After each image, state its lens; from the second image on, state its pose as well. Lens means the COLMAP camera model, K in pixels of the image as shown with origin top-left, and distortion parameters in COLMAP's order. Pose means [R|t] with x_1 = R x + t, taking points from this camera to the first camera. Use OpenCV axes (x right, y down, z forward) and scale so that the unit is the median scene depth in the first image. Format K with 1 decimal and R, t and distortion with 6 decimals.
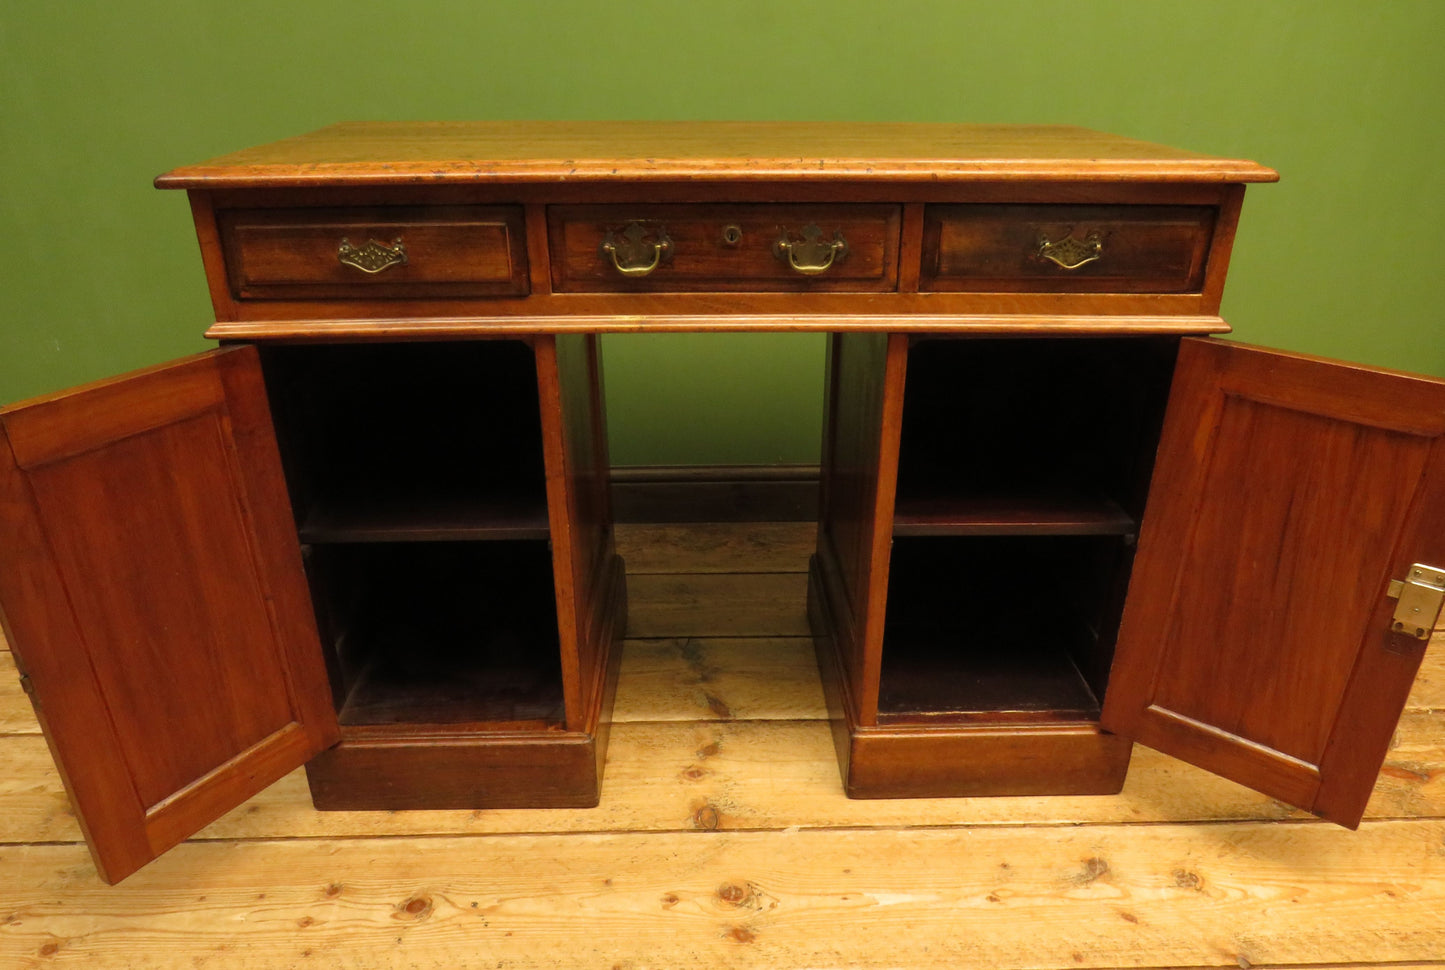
lens RADIAL K [[1016.8, 0, 743.6], [0, 1016.8, 549.8], [0, 0, 1]] dist [-0.019011, -0.012037]
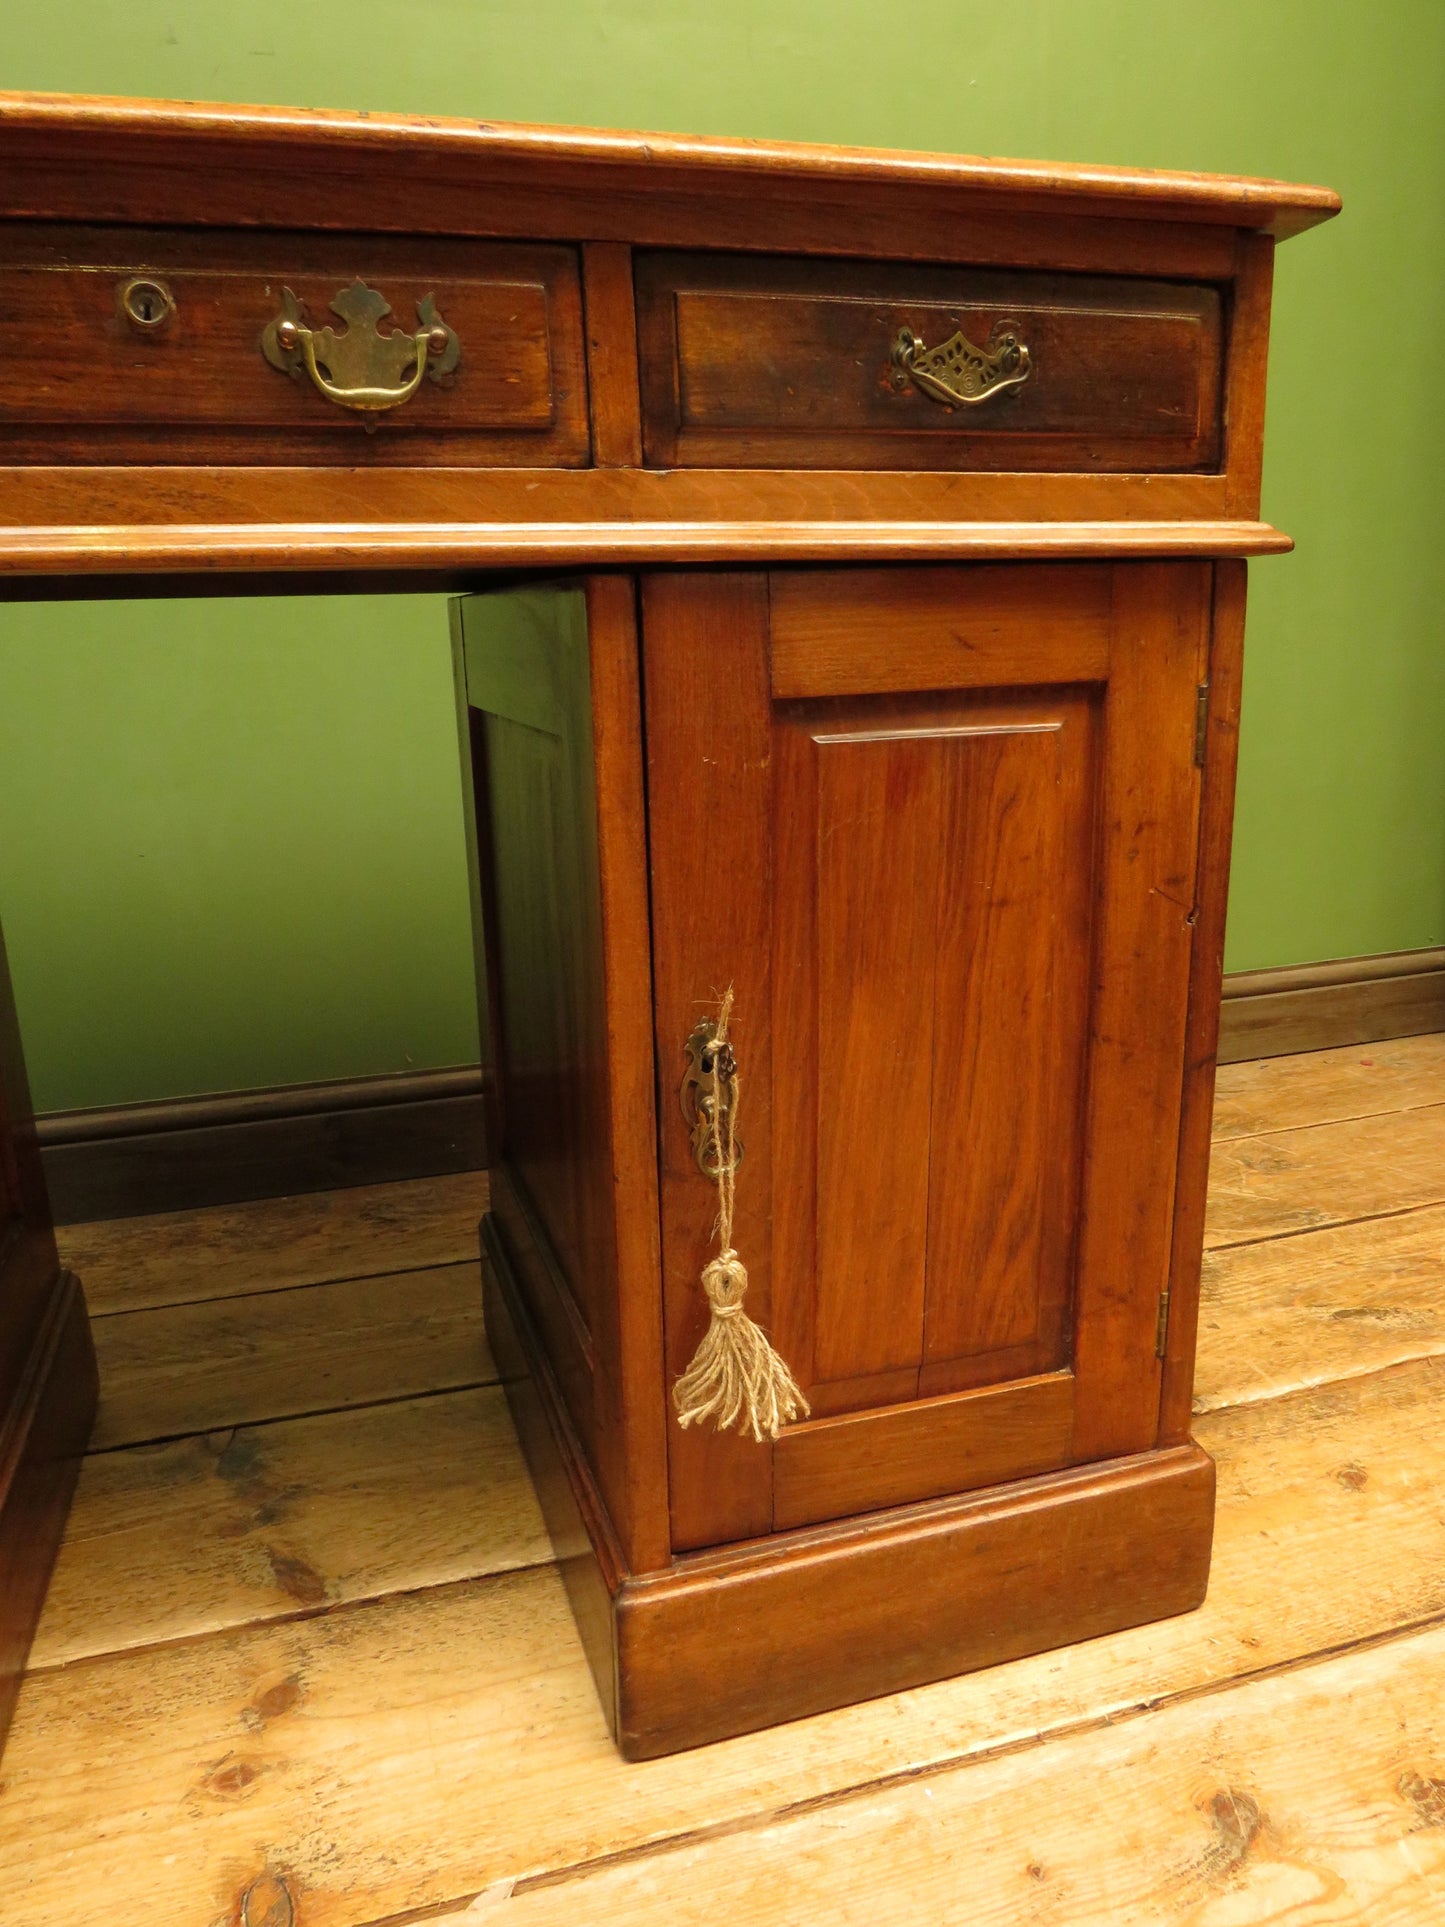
lens RADIAL K [[1350.1, 0, 719.7], [0, 1350.1, 963.5], [0, 0, 1]] dist [-0.020832, -0.008198]
pose [[0.964081, -0.097089, 0.247226, 0.039466], [0.148392, 0.968867, -0.198181, 0.048442], [-0.220288, 0.227749, 0.948474, 0.434969]]
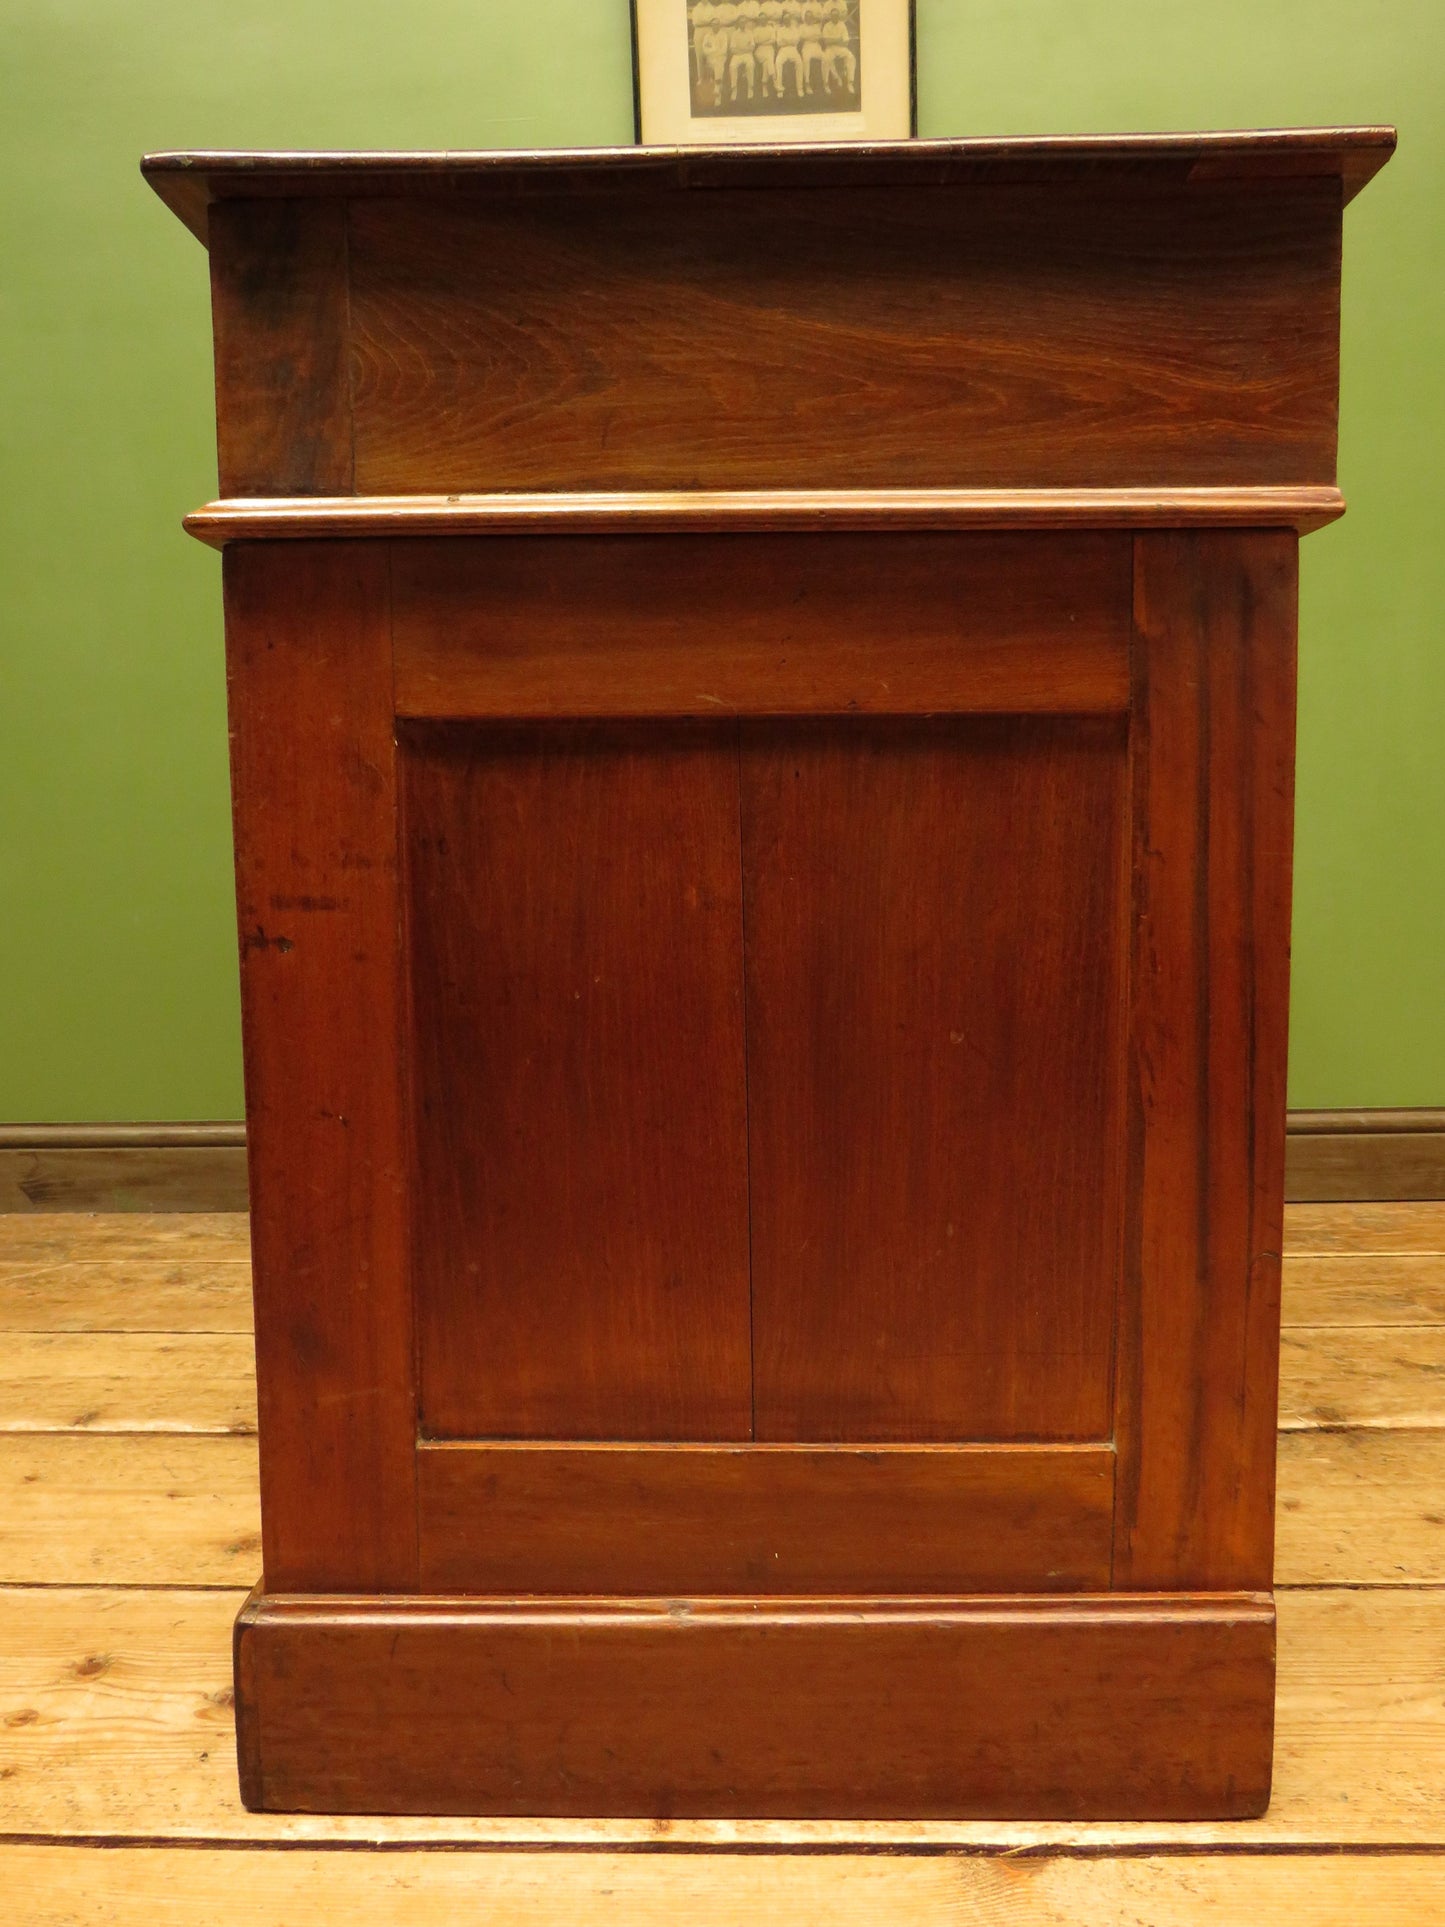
lens RADIAL K [[1350.1, 0, 733.1], [0, 1350.1, 965.7], [0, 0, 1]] dist [-0.020832, -0.008198]
pose [[0.998724, -0.012714, -0.048865, -0.052672], [-0.006170, 0.929793, -0.368032, 0.239942], [0.050114, 0.367864, 0.928528, 0.266217]]
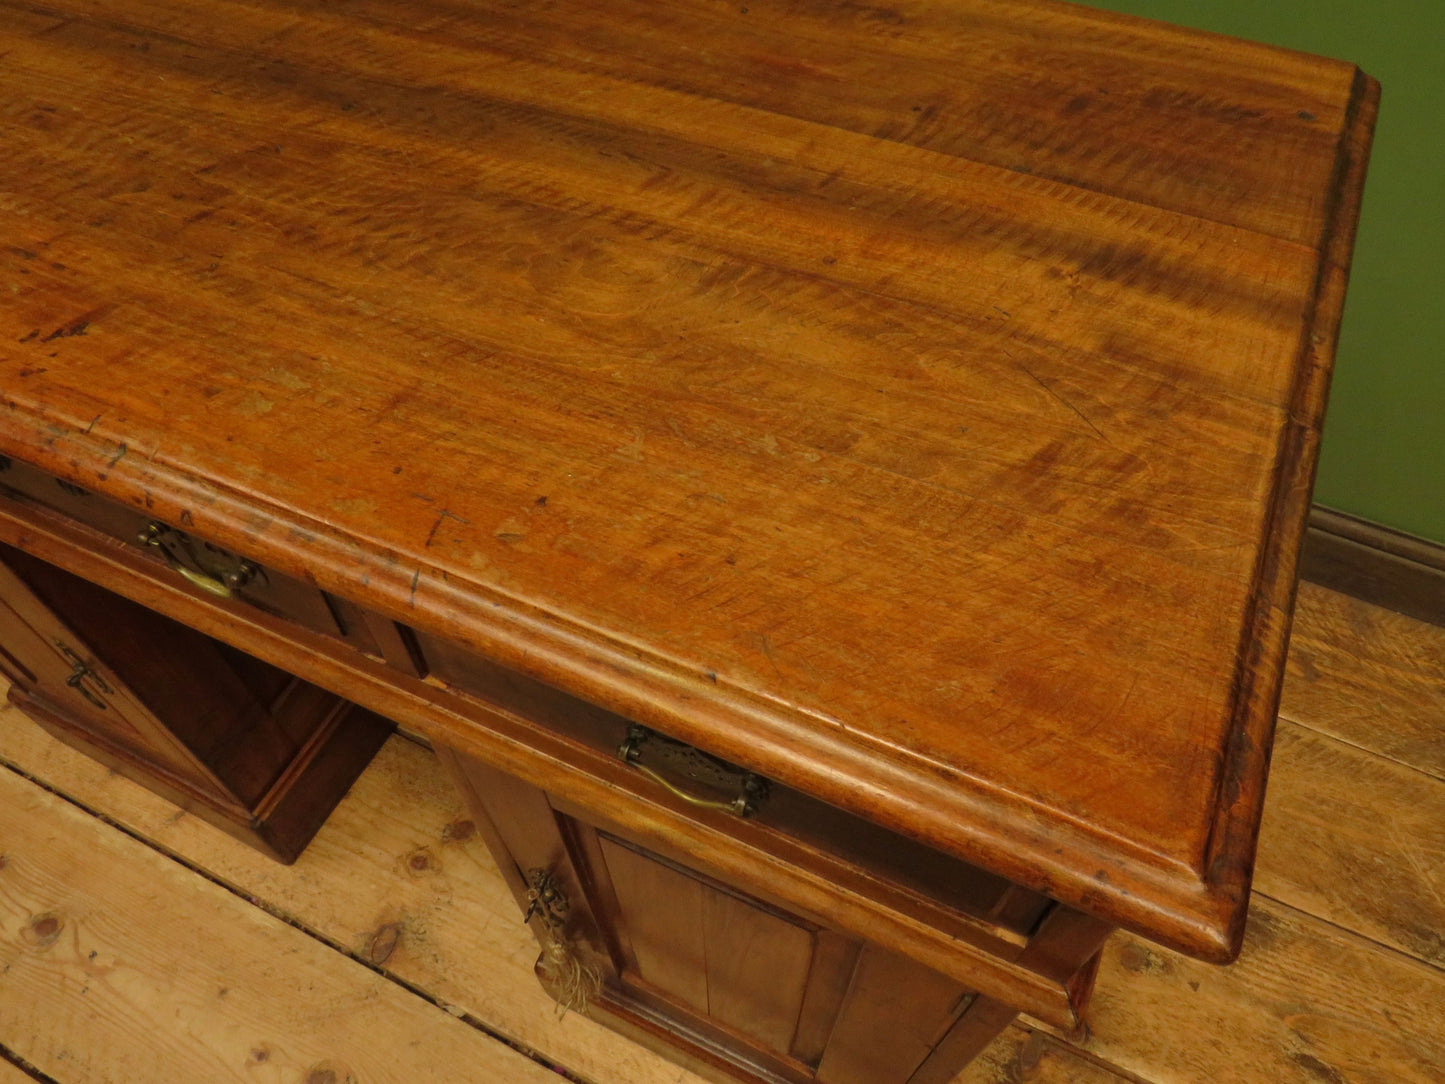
lens RADIAL K [[1020.9, 0, 723.9], [0, 1020.9, 567.2], [0, 0, 1]] dist [0.006394, -0.032074]
pose [[0.884101, 0.369997, -0.285424, 0.343410], [-0.198570, 0.850373, 0.487274, -0.469513], [0.423007, -0.374123, 0.825286, 0.569860]]
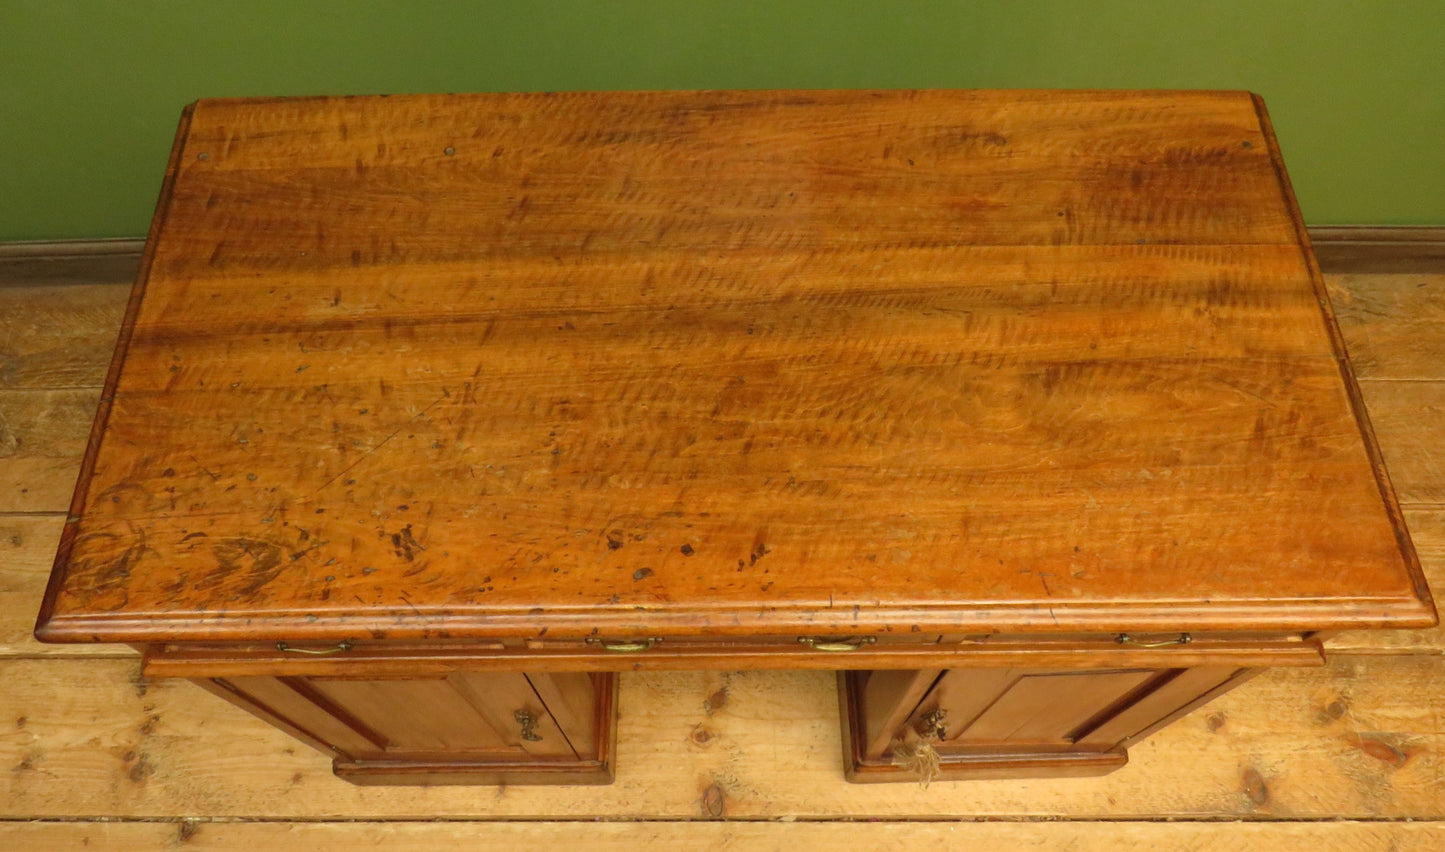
lens RADIAL K [[1065.6, 0, 734.0], [0, 1065.6, 392.7], [0, 0, 1]] dist [-0.002037, -0.026823]
pose [[0.999185, 0.034879, -0.020320, -0.005592], [-0.017380, 0.826062, 0.563312, -0.770587], [0.036433, -0.562500, 0.825994, 0.314733]]
